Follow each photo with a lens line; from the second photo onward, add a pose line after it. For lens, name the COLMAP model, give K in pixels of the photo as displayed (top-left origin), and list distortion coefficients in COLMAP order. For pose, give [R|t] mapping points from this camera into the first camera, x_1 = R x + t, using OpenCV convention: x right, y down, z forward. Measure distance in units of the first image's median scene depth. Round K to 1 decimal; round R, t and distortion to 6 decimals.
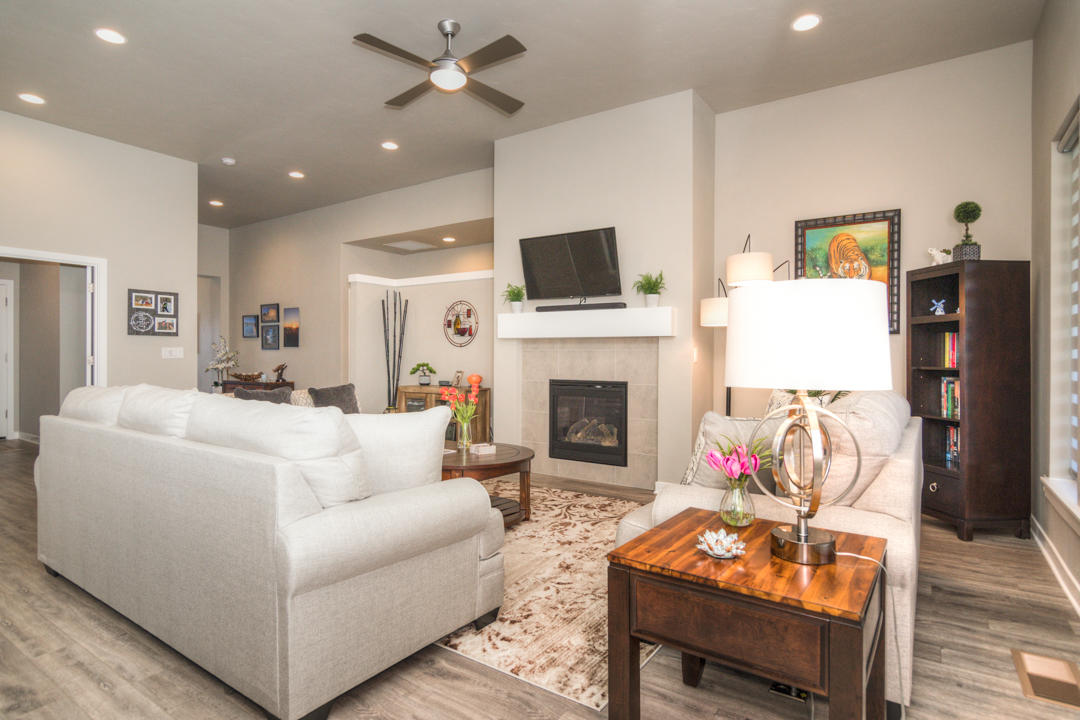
lens RADIAL K [[569.4, 0, 536.3], [0, 569.4, 354.0], [0, 0, 1]] dist [-0.000664, -0.000275]
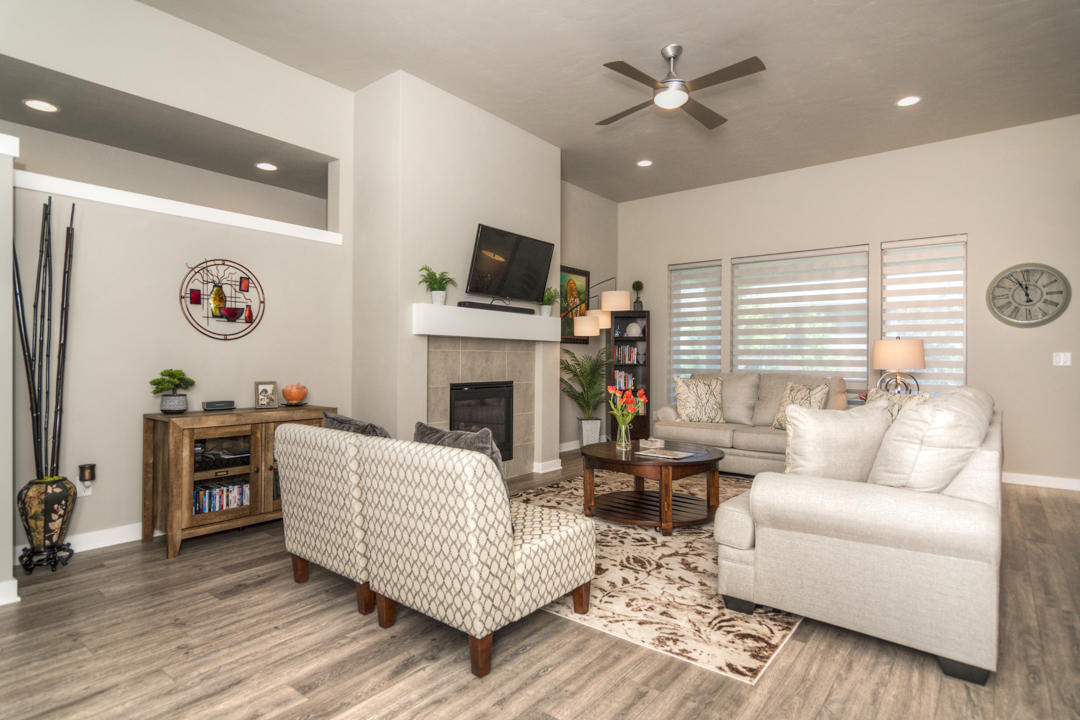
lens RADIAL K [[569.4, 0, 538.5], [0, 569.4, 356.1], [0, 0, 1]] dist [-0.000664, -0.000275]
pose [[0.074388, -0.000246, 0.997229, -0.912536], [-0.009656, 0.999953, 0.000967, -0.000055], [-0.997183, -0.009701, 0.074383, 0.860781]]
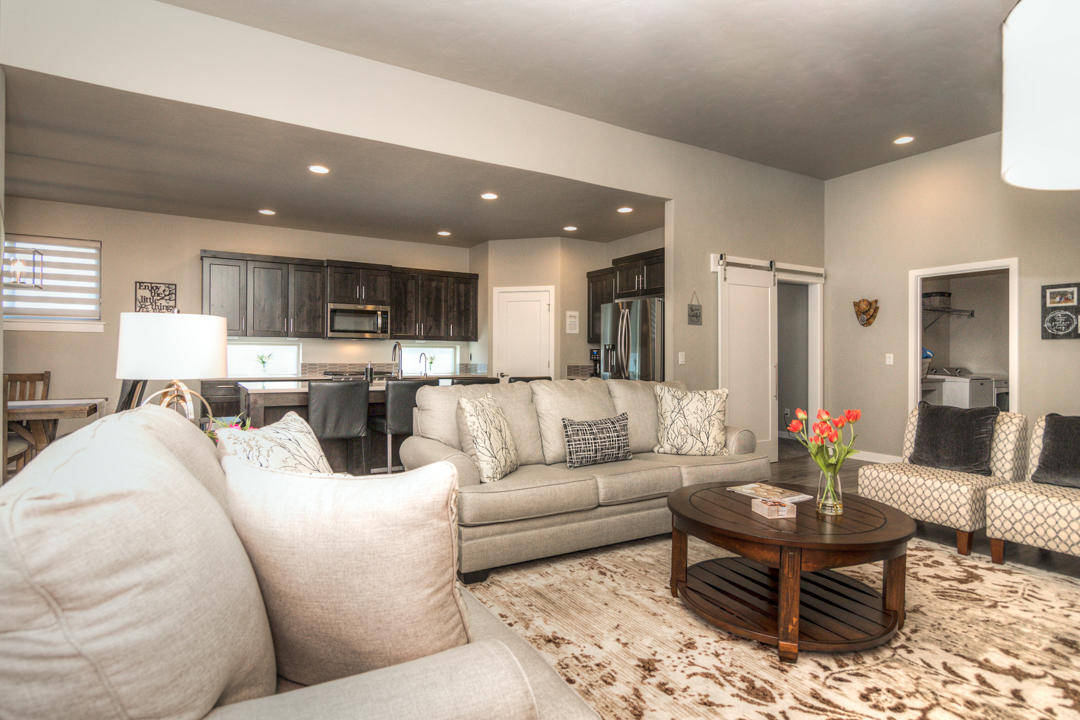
lens RADIAL K [[569.4, 0, 538.6], [0, 569.4, 356.2], [0, 0, 1]] dist [-0.000664, -0.000275]
pose [[-0.418689, -0.011631, -0.908055, 0.447053], [-0.003048, 0.999930, -0.011402, 0.004867], [0.908124, -0.002006, -0.418696, 0.778004]]
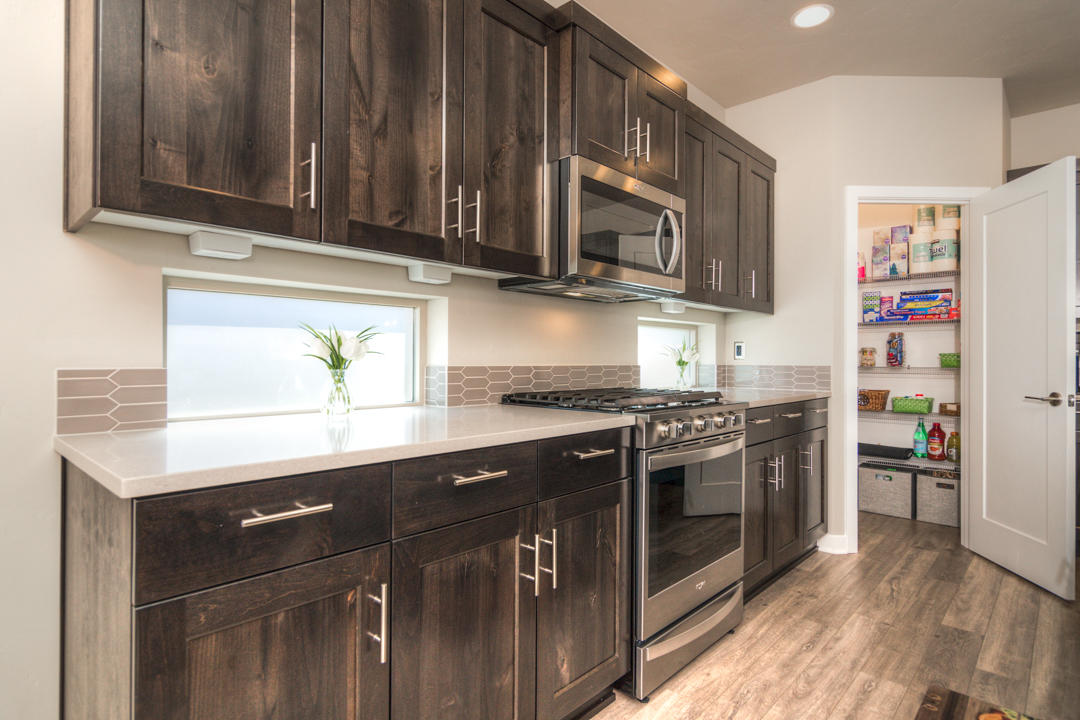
lens RADIAL K [[569.4, 0, 542.1], [0, 569.4, 358.3], [0, 0, 1]] dist [-0.000664, -0.000275]
pose [[-0.153966, -0.008645, -0.988038, -0.189170], [0.001365, 0.999959, -0.008962, 0.005521], [0.988075, -0.002728, -0.153948, -0.206255]]
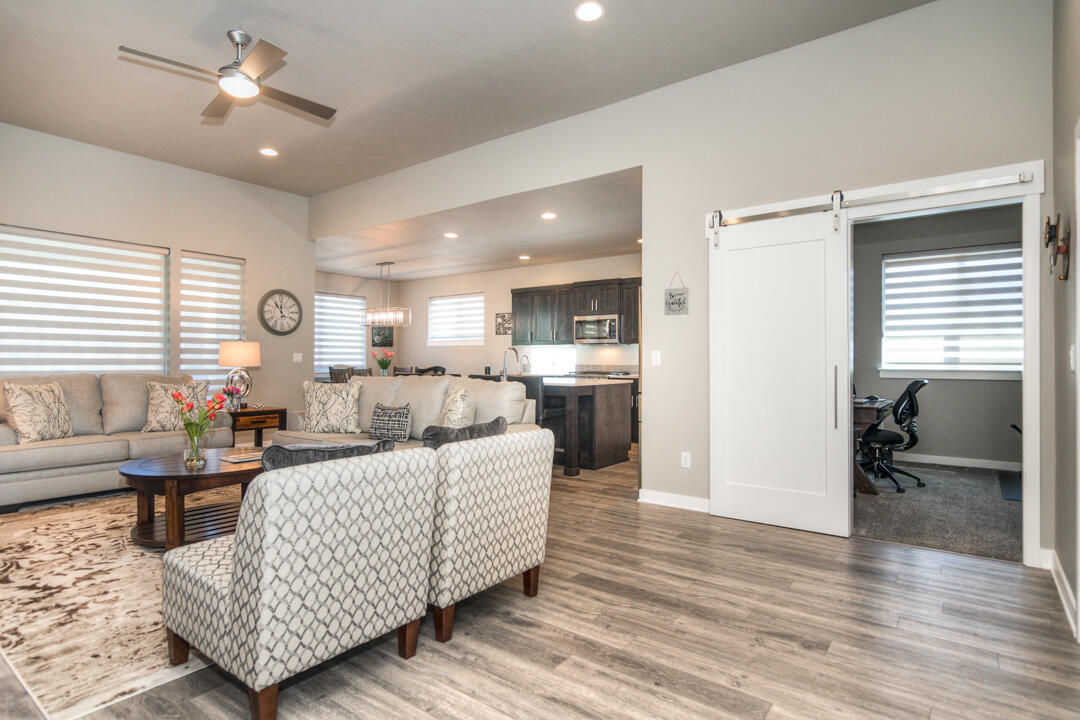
lens RADIAL K [[569.4, 0, 539.0], [0, 569.4, 359.2], [0, 0, 1]] dist [-0.000664, -0.000275]
pose [[-0.998634, -0.009818, 0.051324, -0.554596], [-0.010104, 0.999935, -0.005318, 0.002244], [-0.051269, -0.005830, -0.998668, 1.470226]]
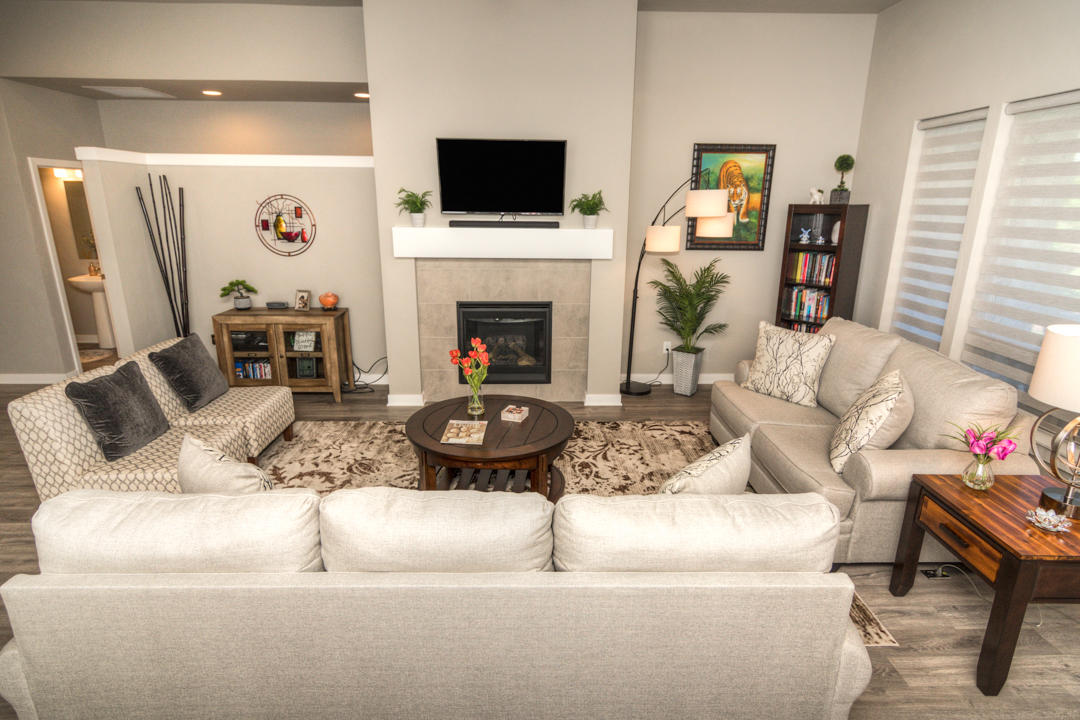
lens RADIAL K [[569.4, 0, 535.5], [0, 569.4, 356.6], [0, 0, 1]] dist [-0.000664, -0.000275]
pose [[0.812098, -0.155928, 0.562302, -0.426328], [-0.005505, 0.961546, 0.274590, -0.128442], [-0.583496, -0.226089, 0.780011, 0.222917]]
